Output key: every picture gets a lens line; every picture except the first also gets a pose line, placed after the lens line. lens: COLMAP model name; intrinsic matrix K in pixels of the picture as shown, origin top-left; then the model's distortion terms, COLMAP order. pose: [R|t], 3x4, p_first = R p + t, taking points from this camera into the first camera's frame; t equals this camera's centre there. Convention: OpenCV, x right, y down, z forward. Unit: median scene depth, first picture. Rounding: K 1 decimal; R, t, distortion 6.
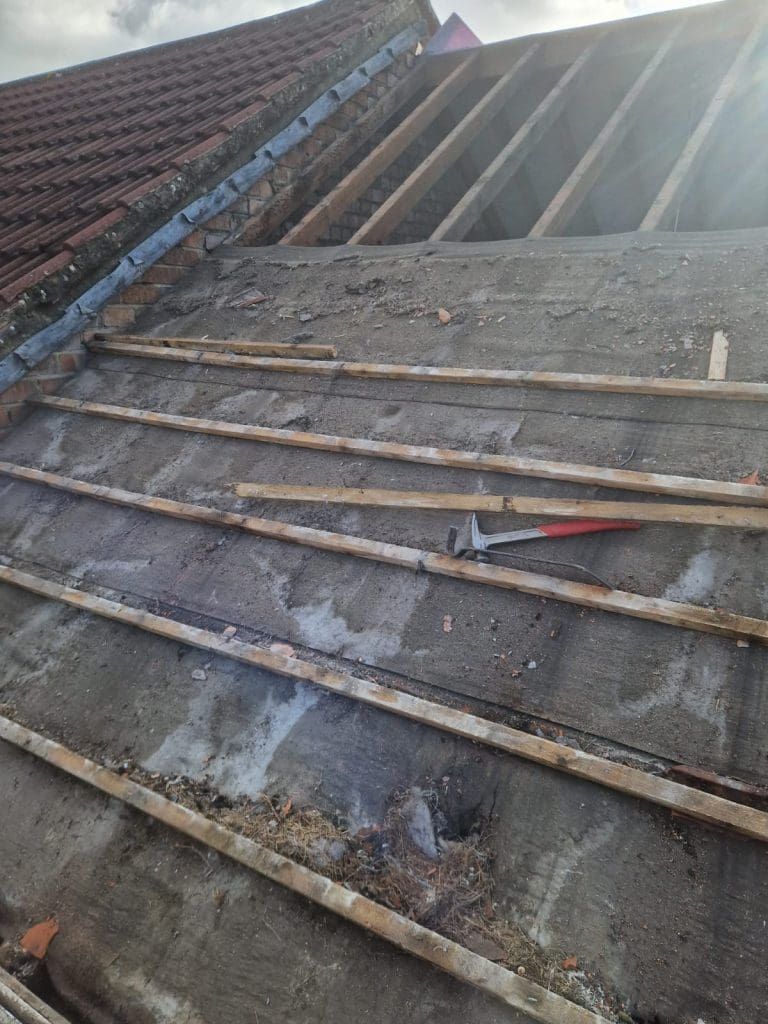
lens RADIAL K [[684.9, 0, 381.8], [0, 684.9, 517.0], [0, 0, 1]] dist [0.064805, -0.062033]
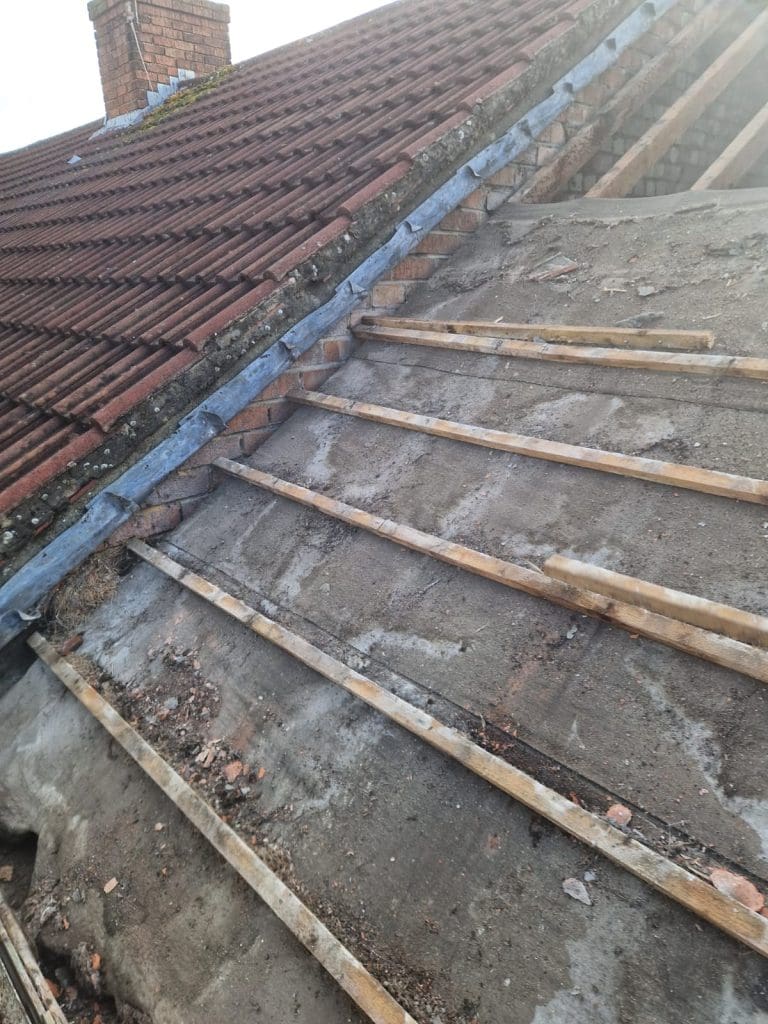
lens RADIAL K [[684.9, 0, 382.5], [0, 684.9, 510.0], [0, 0, 1]] dist [0.064805, -0.062033]
pose [[0.962437, 0.070290, -0.262247, -0.162120], [-0.063317, 0.997381, 0.034958, -0.063340], [0.264018, -0.017040, 0.964367, 0.203974]]
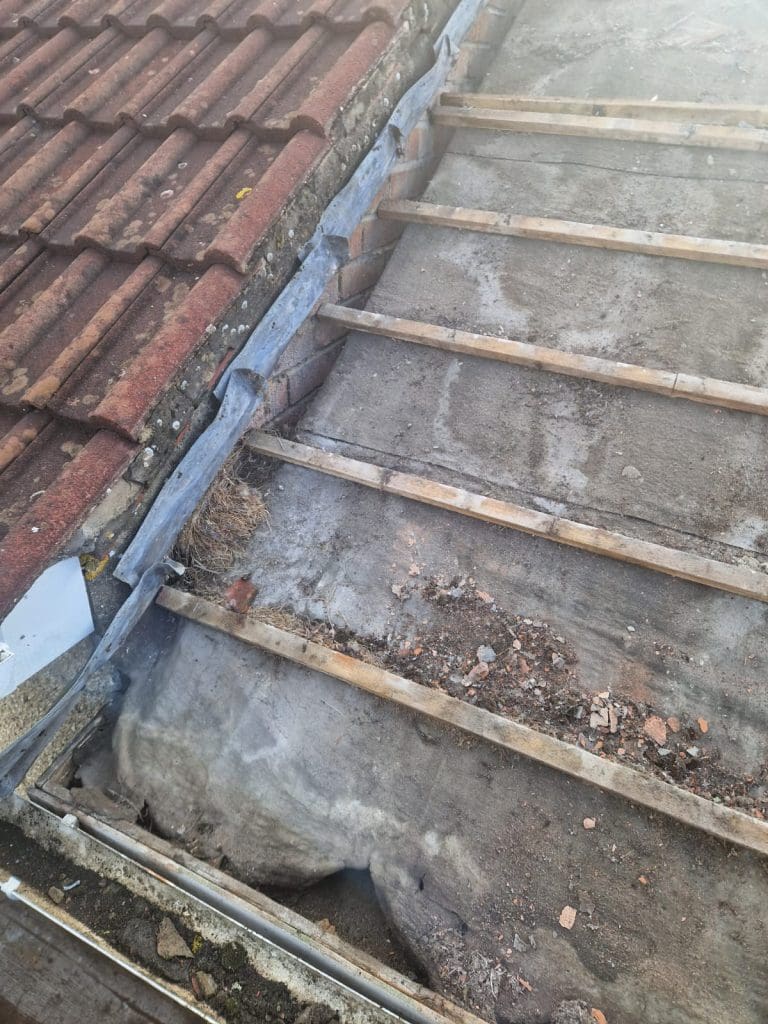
lens RADIAL K [[684.9, 0, 384.7], [0, 684.9, 509.9], [0, 0, 1]] dist [0.064805, -0.062033]
pose [[0.998114, -0.016587, 0.059102, -0.535814], [0.001170, 0.967766, 0.251847, -0.062931], [-0.061374, -0.251303, 0.965961, 0.322839]]
